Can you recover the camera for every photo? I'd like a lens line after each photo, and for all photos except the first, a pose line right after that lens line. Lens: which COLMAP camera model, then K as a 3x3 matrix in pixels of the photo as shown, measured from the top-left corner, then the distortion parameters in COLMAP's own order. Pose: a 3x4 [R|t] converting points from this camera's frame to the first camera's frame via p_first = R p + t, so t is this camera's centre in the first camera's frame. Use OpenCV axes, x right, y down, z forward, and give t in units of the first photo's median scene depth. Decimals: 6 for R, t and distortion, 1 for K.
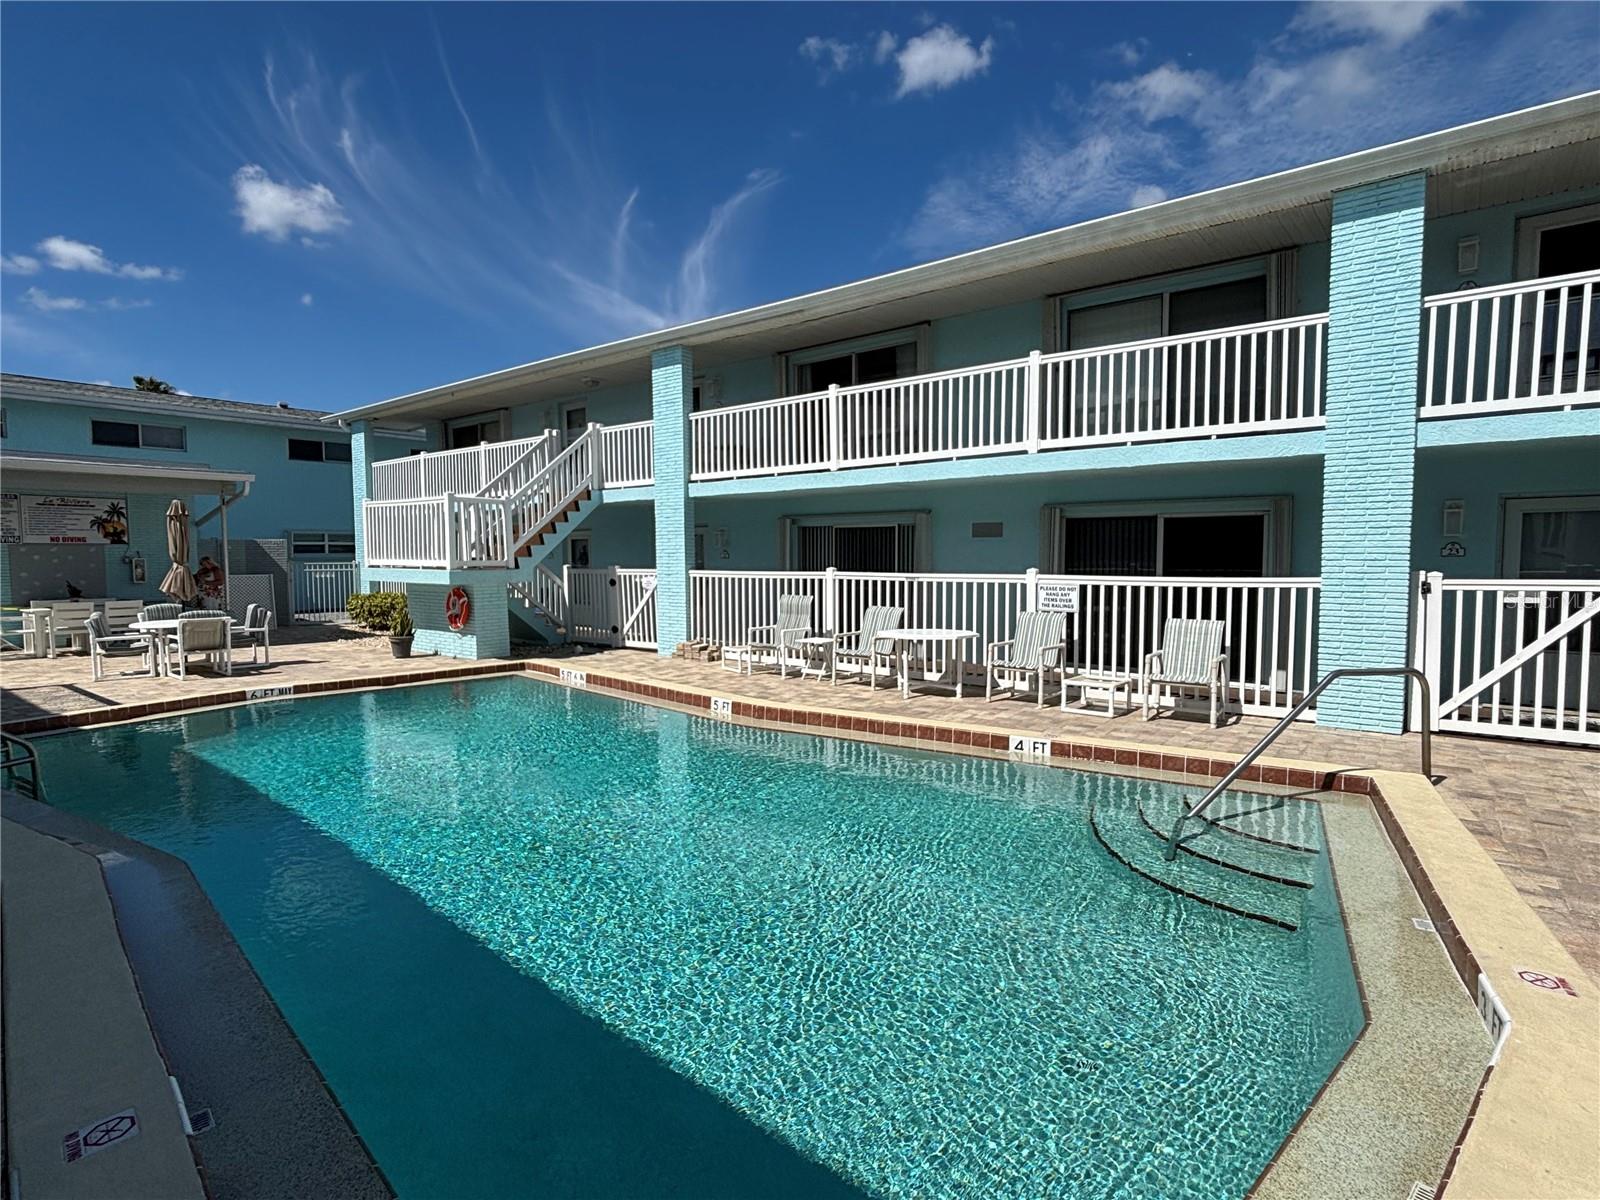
lens RADIAL K [[828.7, 0, 805.0], [0, 828.7, 602.4], [0, 0, 1]] dist [-0.005347, -0.000707]
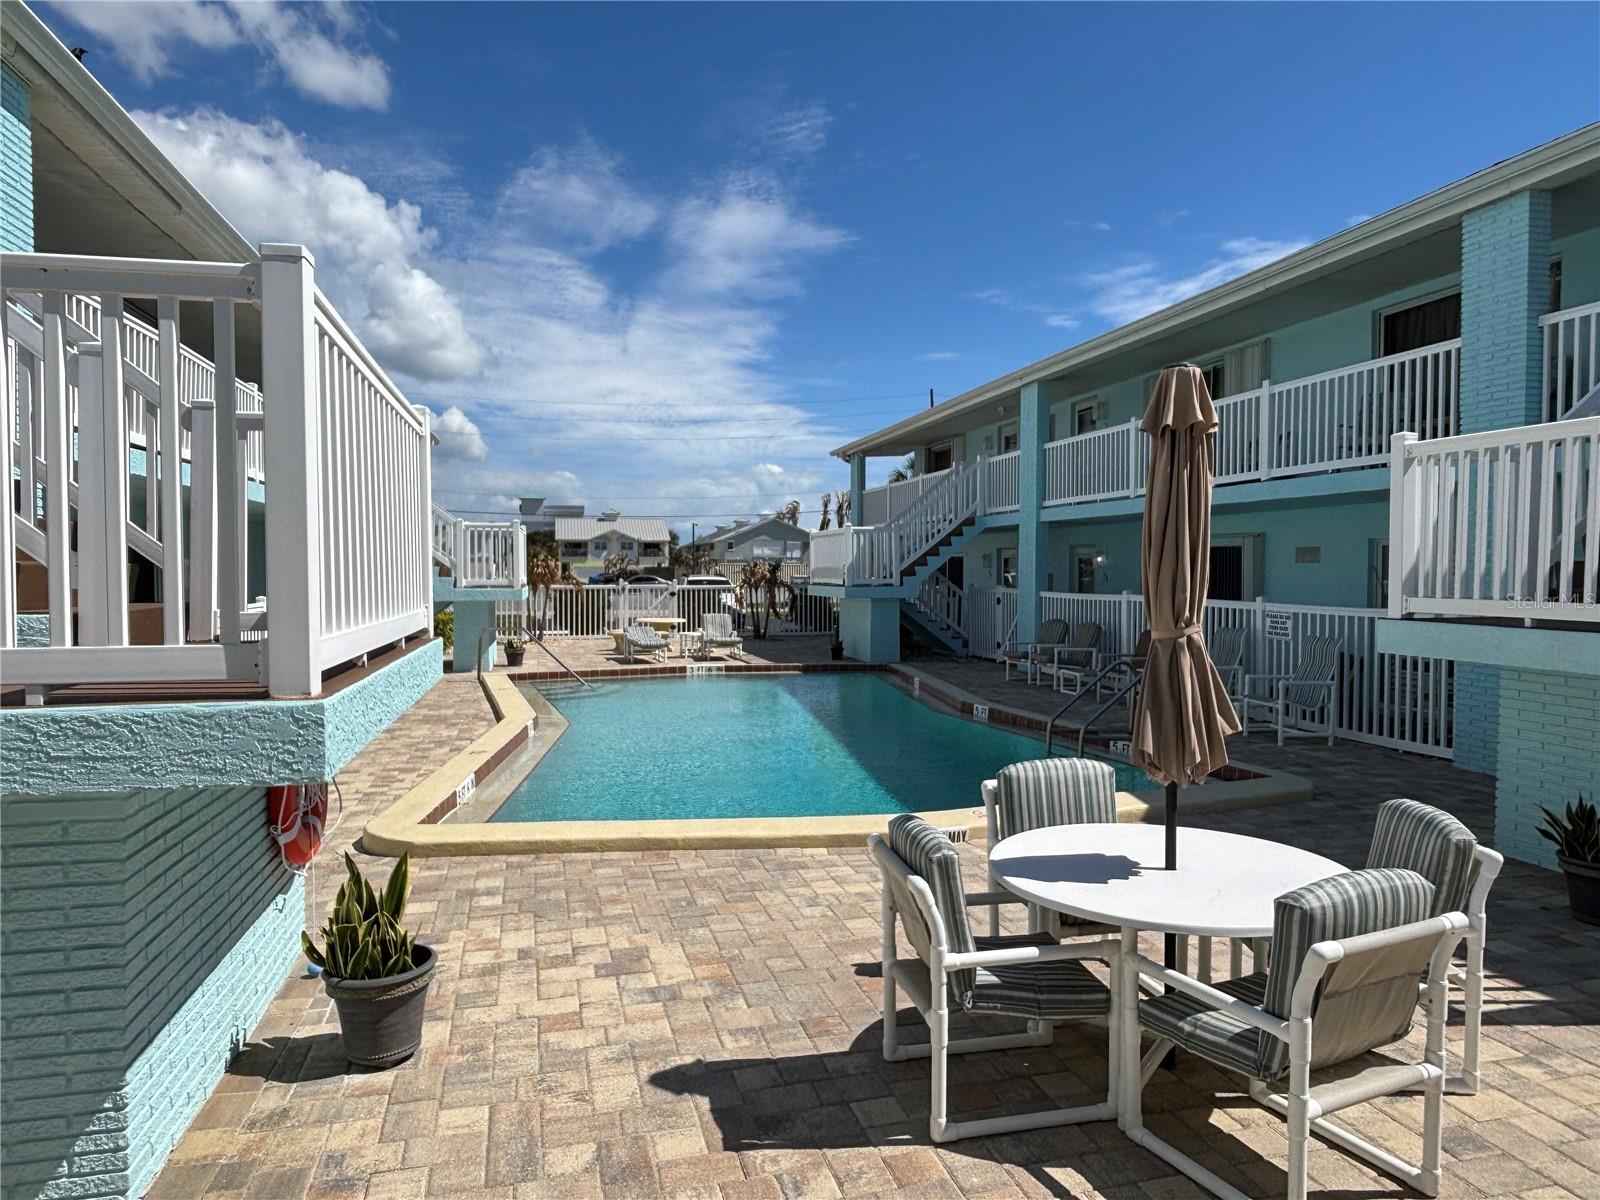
lens RADIAL K [[1052.5, 0, 790.9], [0, 1052.5, 604.0], [0, 0, 1]] dist [0.017847, -0.042063]
pose [[0.778501, 0.026994, -0.627062, 0.617855], [-0.042304, 0.999059, -0.009512, 0.004909], [0.626216, 0.033933, 0.778911, -0.340521]]
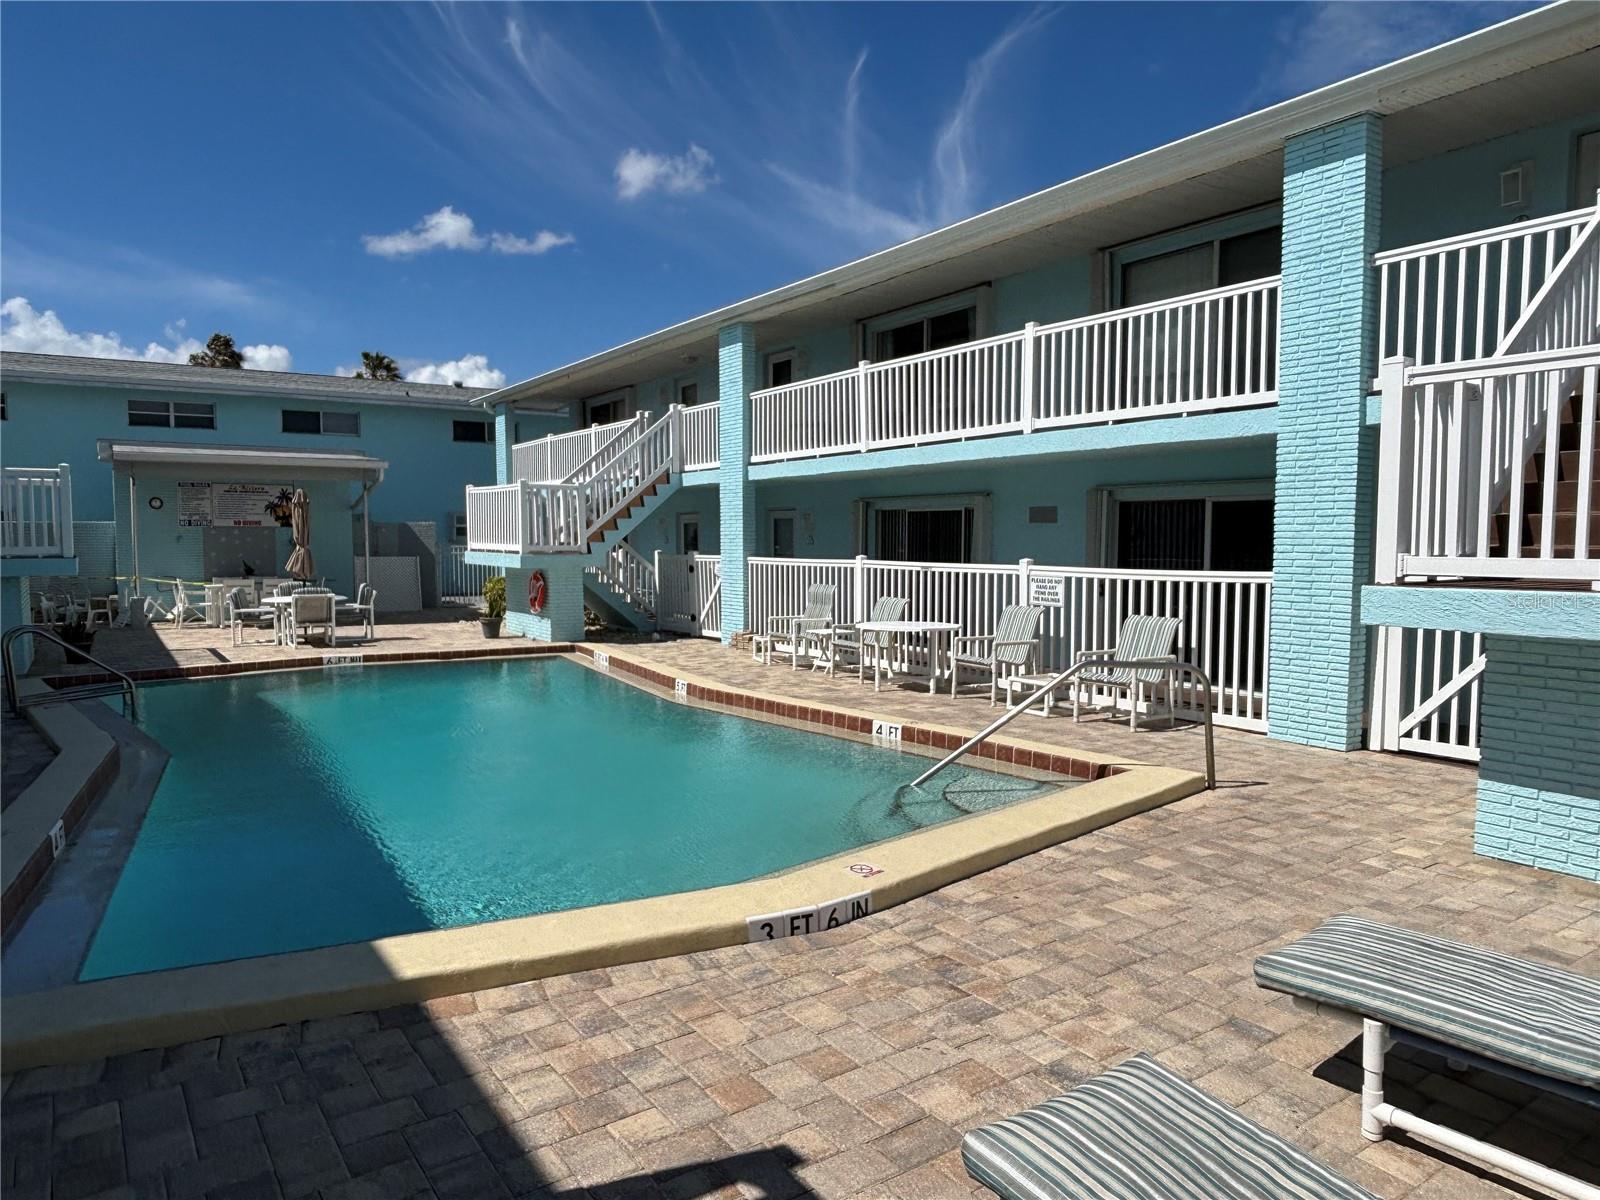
lens RADIAL K [[1052.5, 0, 790.9], [0, 1052.5, 604.0], [0, 0, 1]] dist [0.017847, -0.042063]
pose [[0.951151, 0.024287, -0.307769, 0.380030], [-0.022690, 0.999704, 0.008768, 0.005101], [0.307891, -0.001356, 0.951421, -0.190848]]
